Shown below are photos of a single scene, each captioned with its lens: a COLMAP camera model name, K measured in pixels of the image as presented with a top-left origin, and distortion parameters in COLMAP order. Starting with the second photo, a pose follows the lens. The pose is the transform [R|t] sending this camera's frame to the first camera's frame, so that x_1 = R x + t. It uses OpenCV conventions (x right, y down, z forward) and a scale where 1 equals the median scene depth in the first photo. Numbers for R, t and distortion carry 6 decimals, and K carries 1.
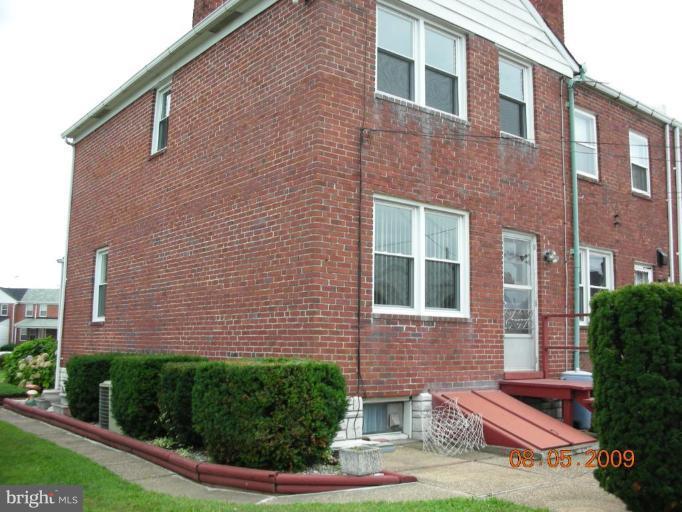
lens RADIAL K [[704.9, 0, 367.0], [0, 704.9, 263.7], [0, 0, 1]] dist [-0.216740, 0.161775]
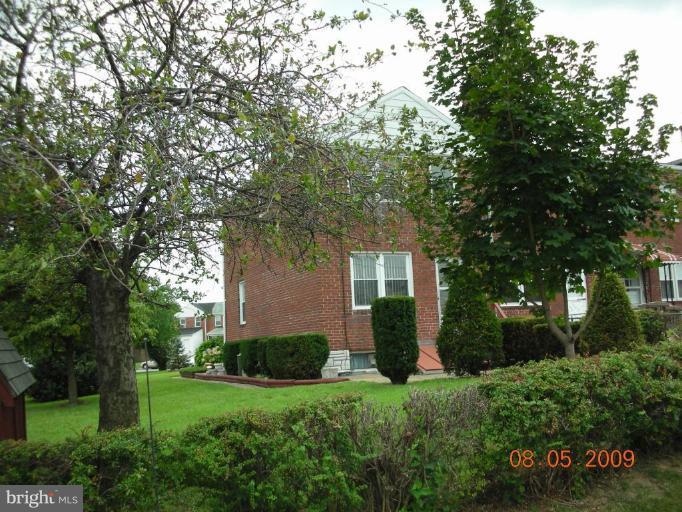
lens RADIAL K [[704.9, 0, 367.0], [0, 704.9, 263.7], [0, 0, 1]] dist [-0.216740, 0.161775]
pose [[0.963303, -0.088040, -0.253568, 0.549278], [0.090962, 0.995854, -0.000201, -0.056395], [0.252534, -0.022871, 0.967318, -0.925591]]
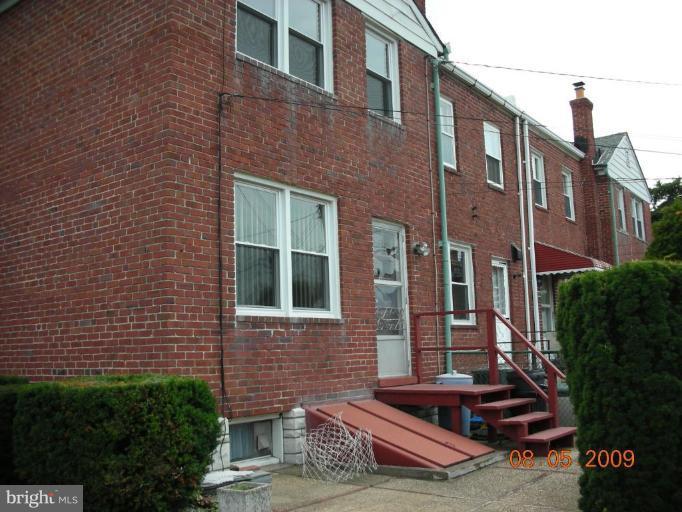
lens RADIAL K [[704.9, 0, 367.0], [0, 704.9, 263.7], [0, 0, 1]] dist [-0.216740, 0.161775]
pose [[0.964214, -0.013491, 0.264783, -0.056748], [0.015650, 0.999859, -0.006045, 0.015915], [-0.264664, 0.009973, 0.964289, 0.157127]]
